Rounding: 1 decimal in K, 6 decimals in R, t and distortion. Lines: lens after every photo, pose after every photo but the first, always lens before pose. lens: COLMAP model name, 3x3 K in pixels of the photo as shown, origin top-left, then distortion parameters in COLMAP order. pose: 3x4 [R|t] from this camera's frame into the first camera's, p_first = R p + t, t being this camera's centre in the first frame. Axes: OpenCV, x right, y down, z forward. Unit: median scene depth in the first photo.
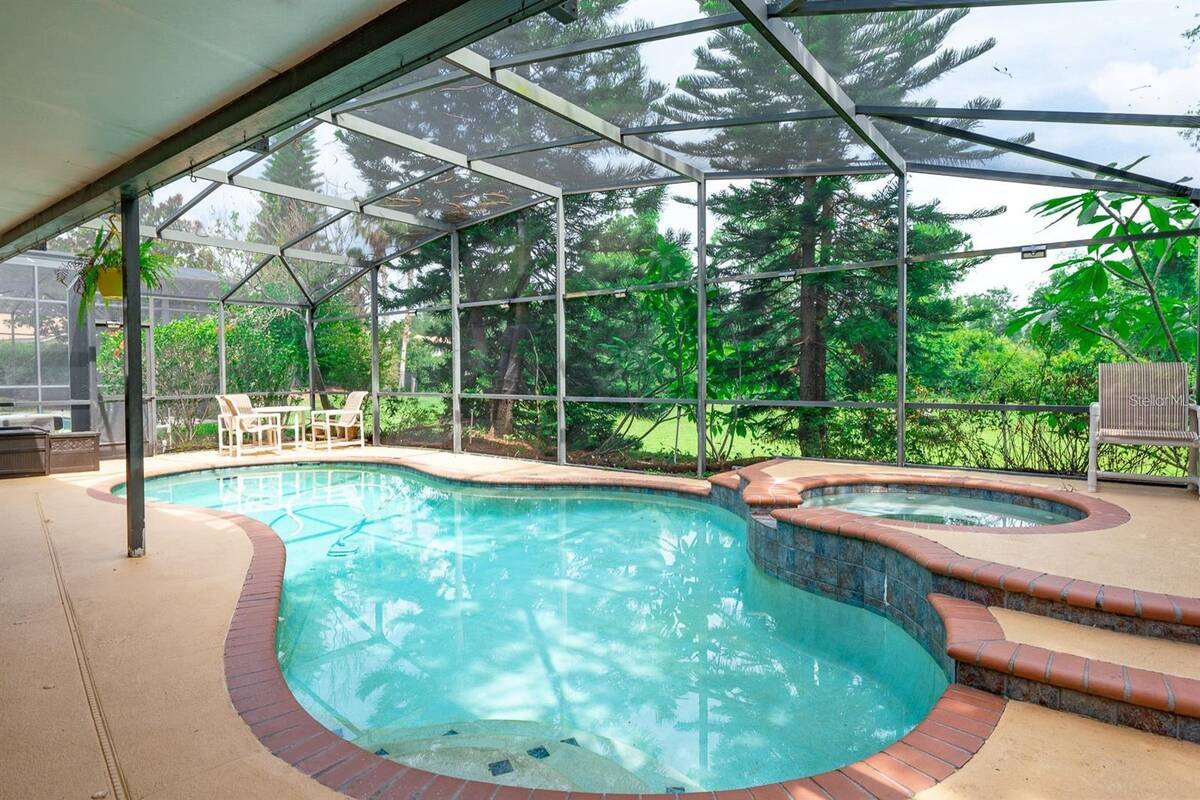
lens RADIAL K [[648.7, 0, 600.3], [0, 648.7, 394.8], [0, 0, 1]] dist [-0.003113, -0.000838]
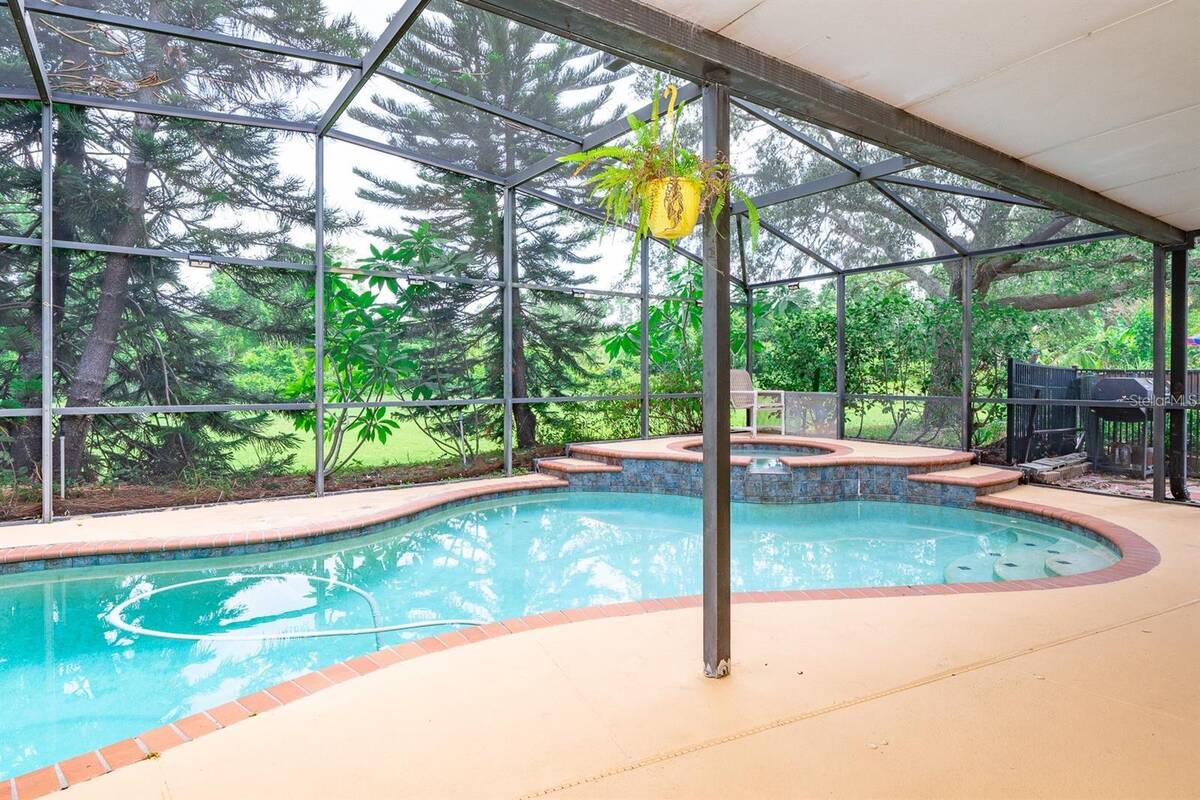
lens RADIAL K [[648.7, 0, 600.3], [0, 648.7, 394.8], [0, 0, 1]] dist [-0.003113, -0.000838]
pose [[0.296834, -0.016981, 0.954778, -1.246850], [0.028458, 0.999555, 0.008930, -0.004074], [-0.954505, 0.024521, 0.297186, 0.913387]]
